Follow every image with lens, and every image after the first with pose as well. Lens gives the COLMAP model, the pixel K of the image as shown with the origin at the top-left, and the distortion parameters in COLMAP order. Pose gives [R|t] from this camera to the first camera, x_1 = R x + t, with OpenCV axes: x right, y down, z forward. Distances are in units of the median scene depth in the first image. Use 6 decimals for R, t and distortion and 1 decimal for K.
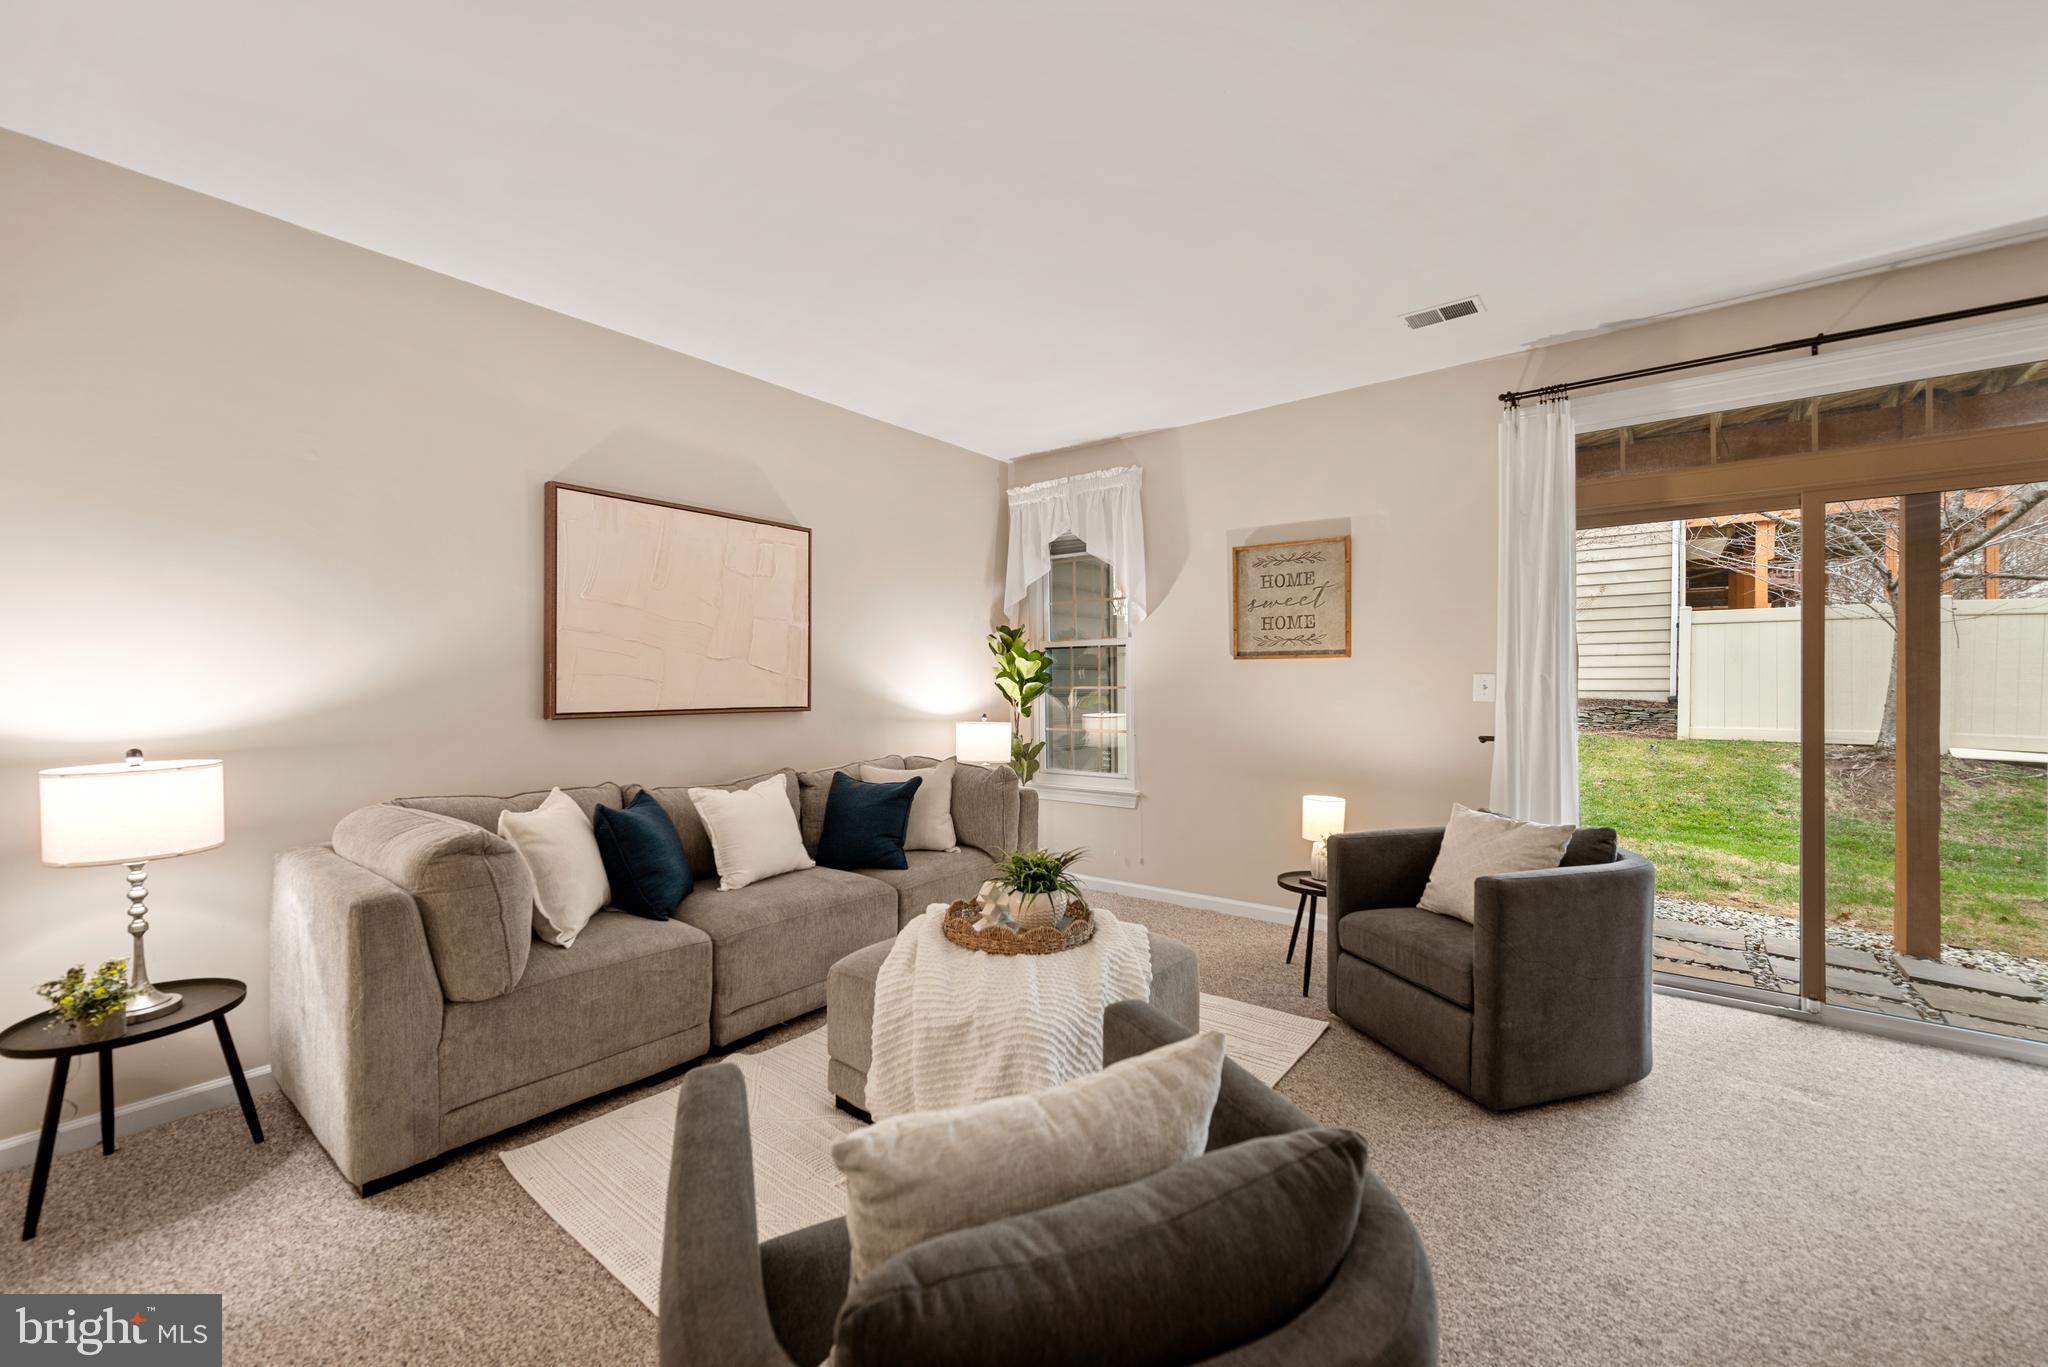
lens RADIAL K [[813.2, 0, 1015.8], [0, 813.2, 678.3], [0, 0, 1]] dist [-0.000156, -0.000433]
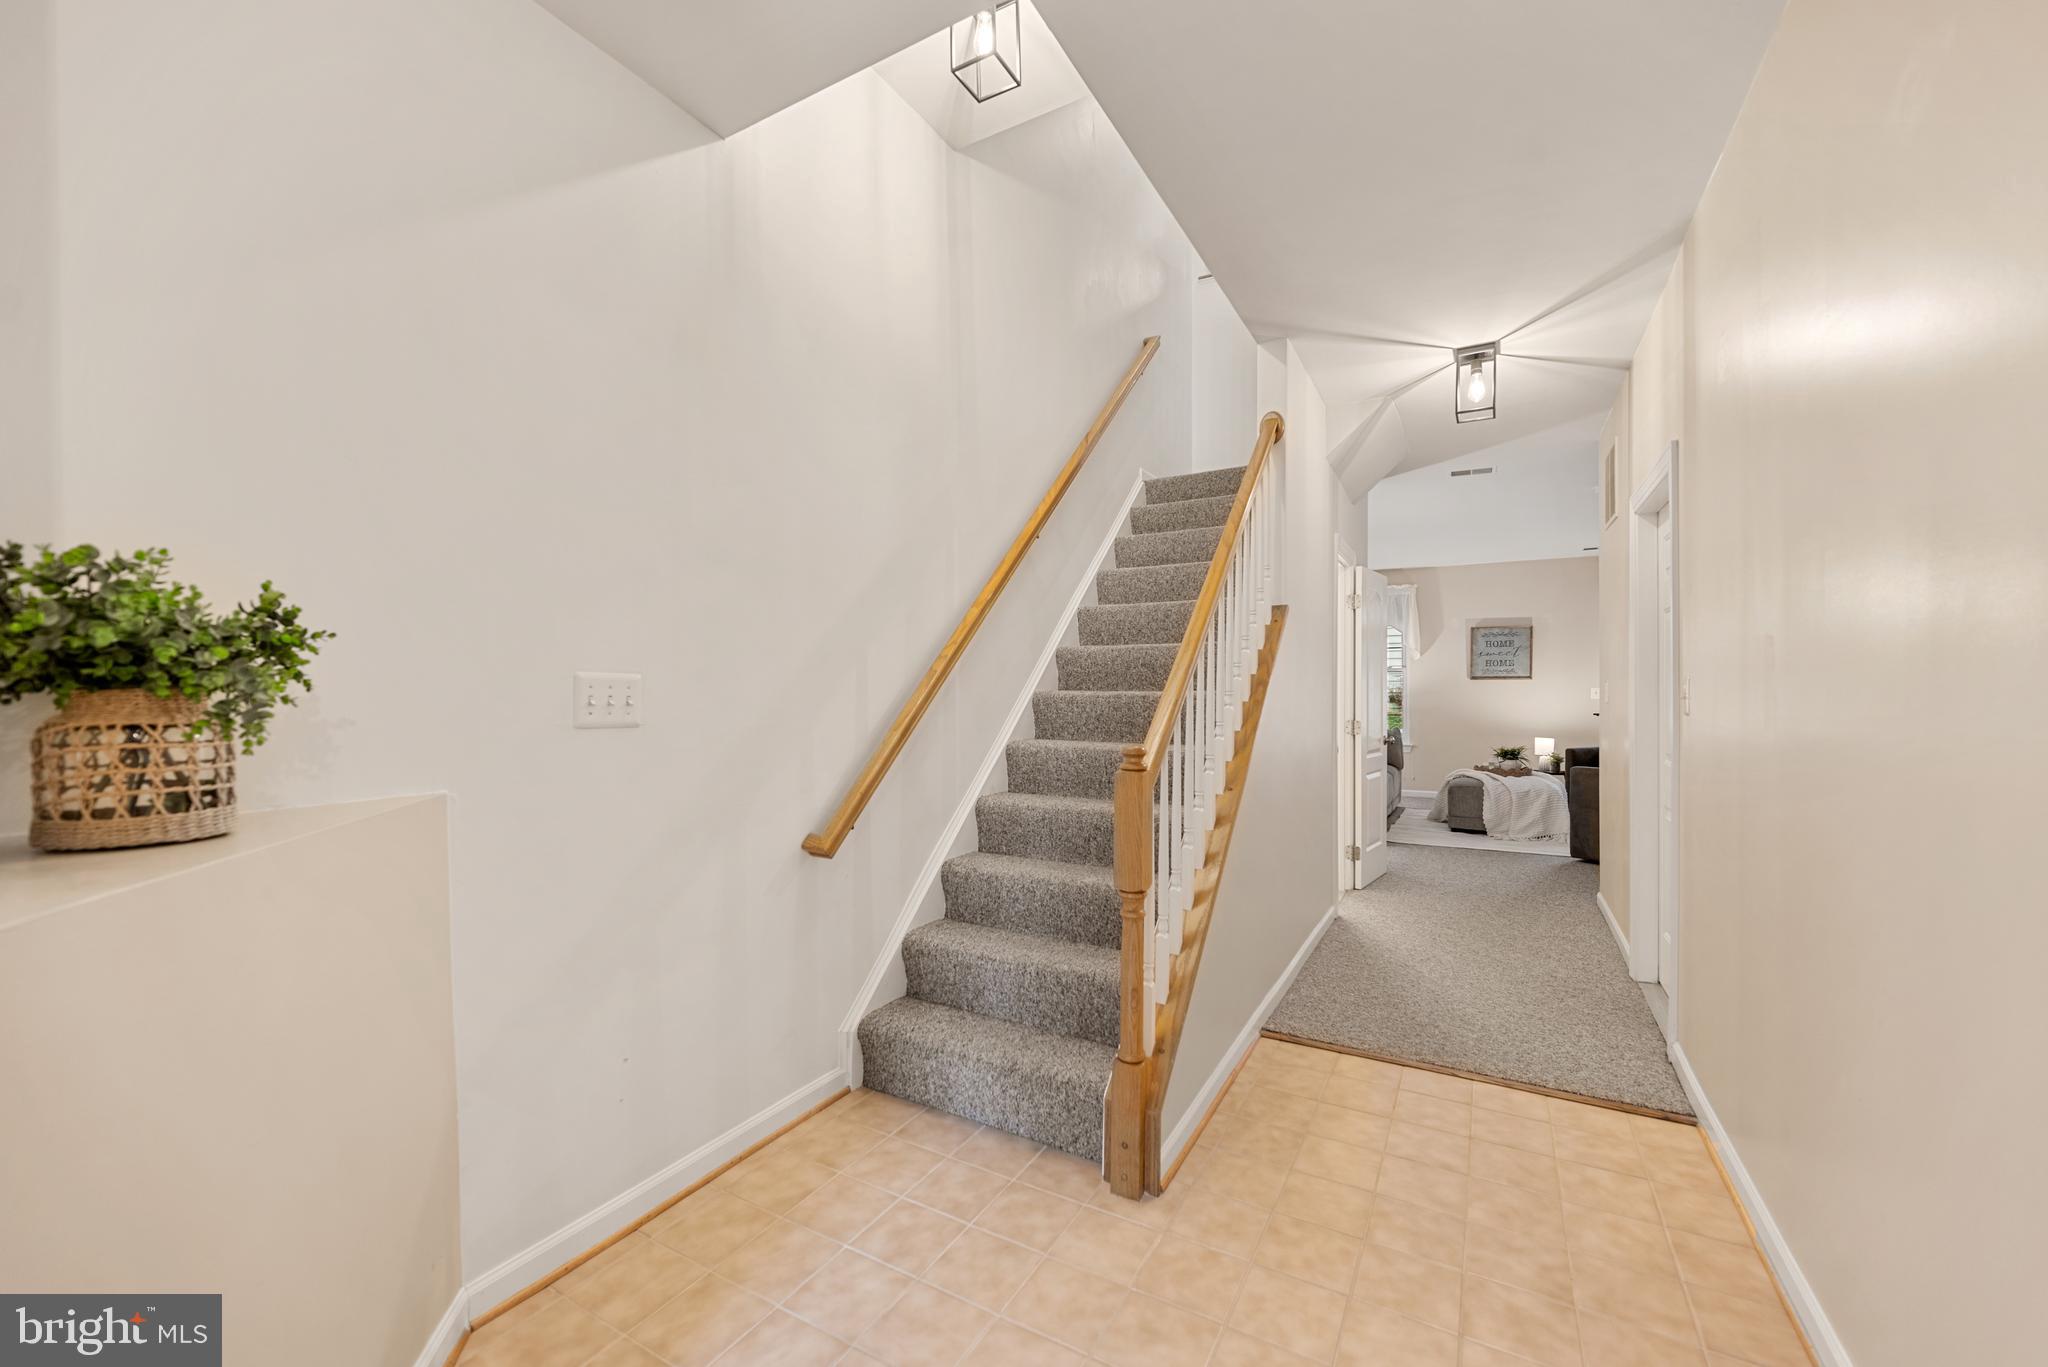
lens RADIAL K [[813.2, 0, 1027.8], [0, 813.2, 688.2], [0, 0, 1]] dist [-0.000156, -0.000433]
pose [[0.989073, 0.007173, 0.147253, -1.277372], [-0.007317, 0.999973, 0.000439, 0.007333], [-0.147246, -0.001512, 0.989099, -1.003644]]
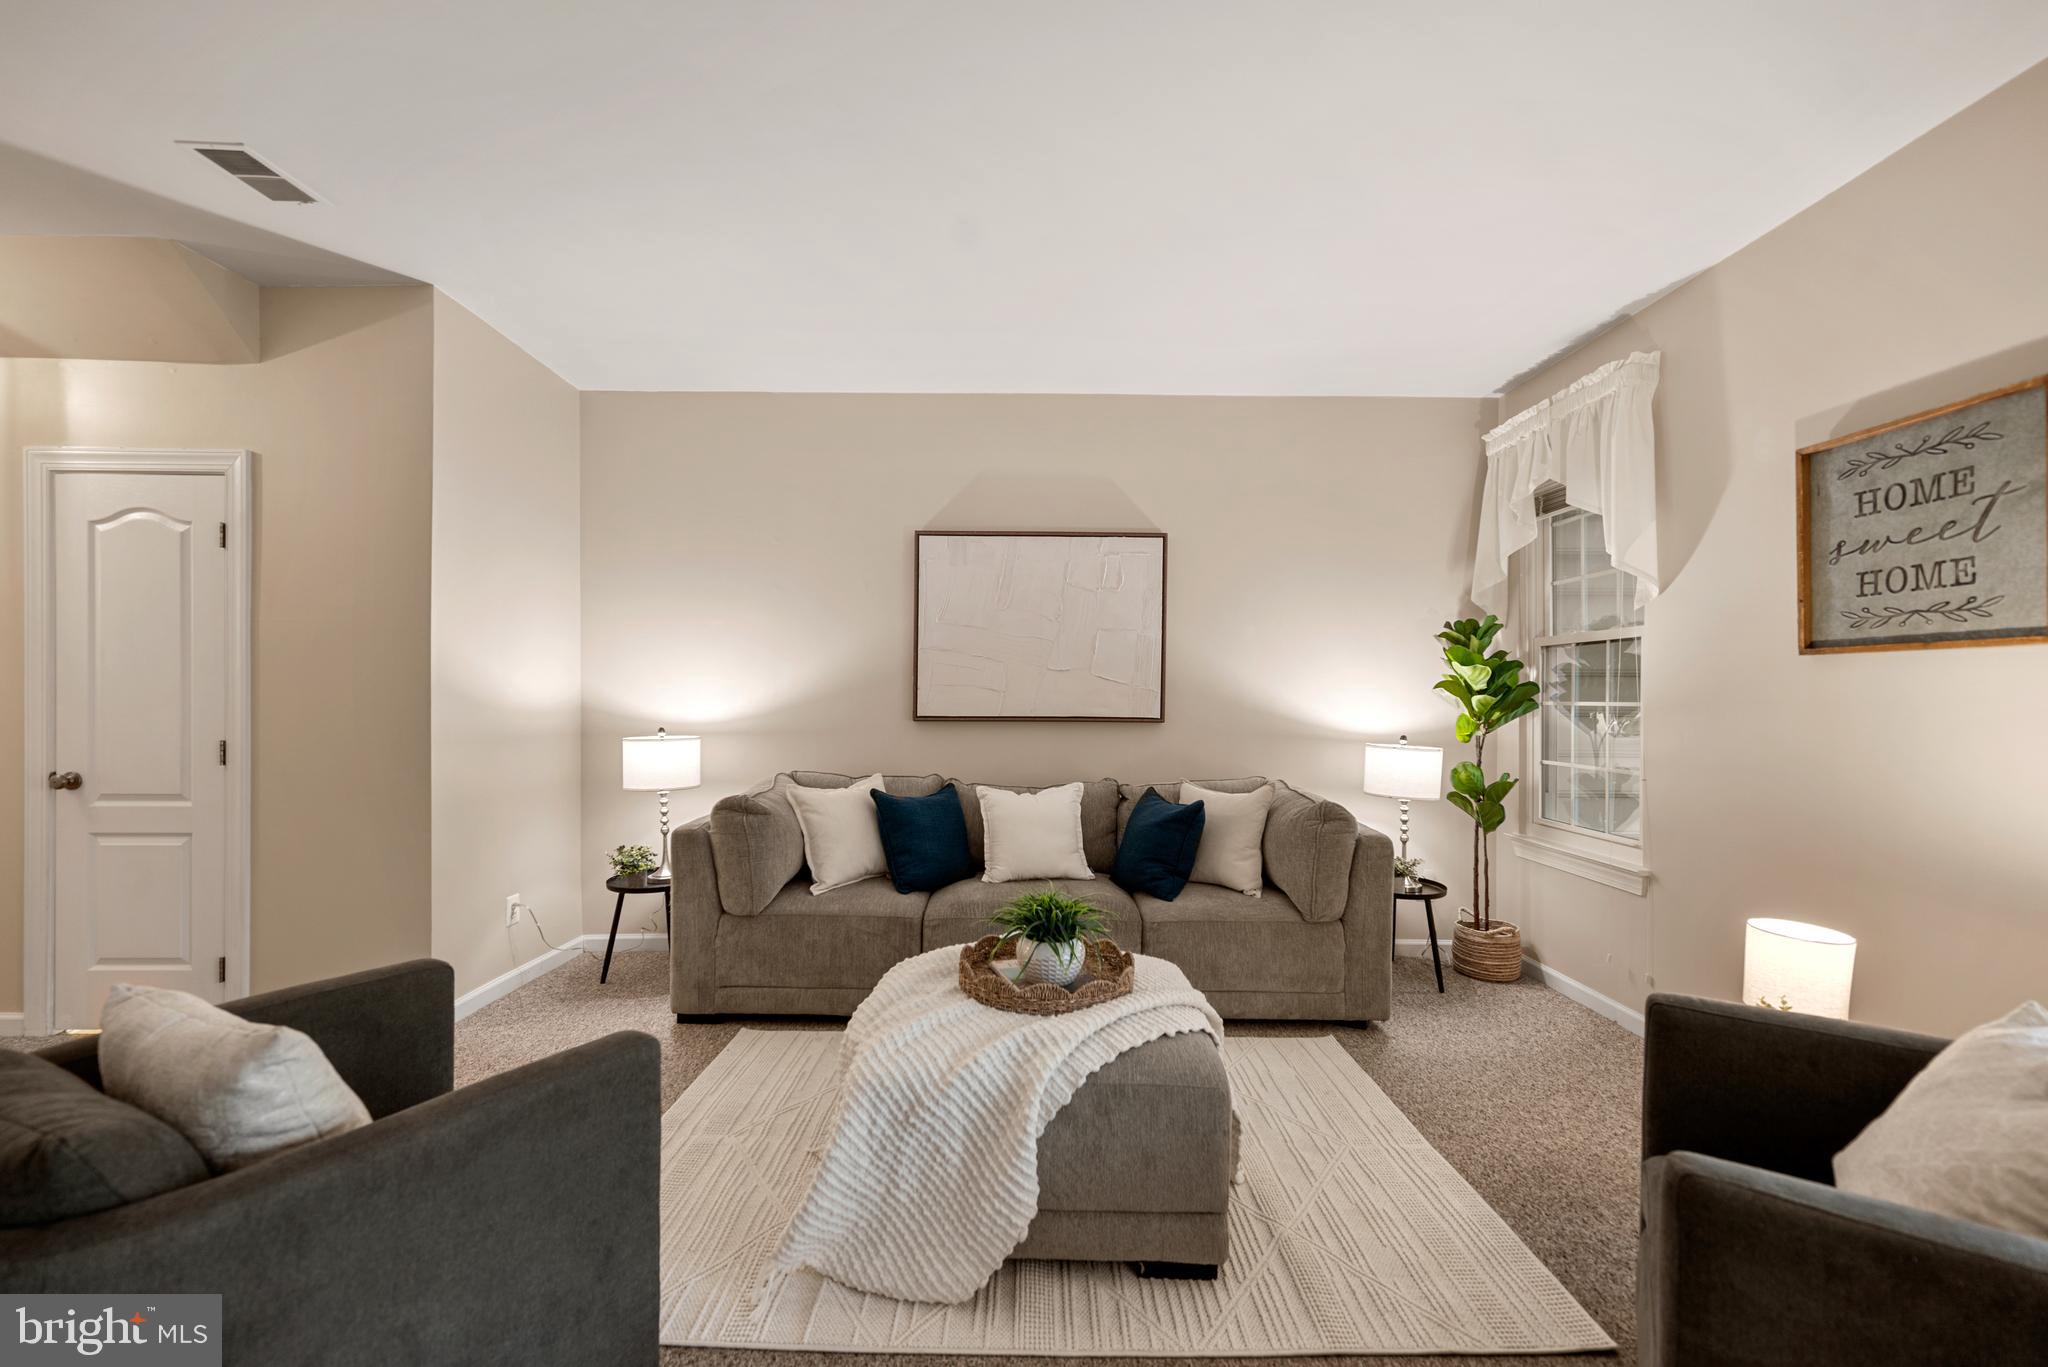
lens RADIAL K [[813.2, 0, 1023.3], [0, 813.2, 693.5], [0, 0, 1]] dist [-0.000156, -0.000433]
pose [[0.622651, 0.005169, -0.782482, 0.396414], [-0.003260, 0.999987, 0.004012, 0.002361], [0.782493, 0.000053, 0.622660, 0.269561]]
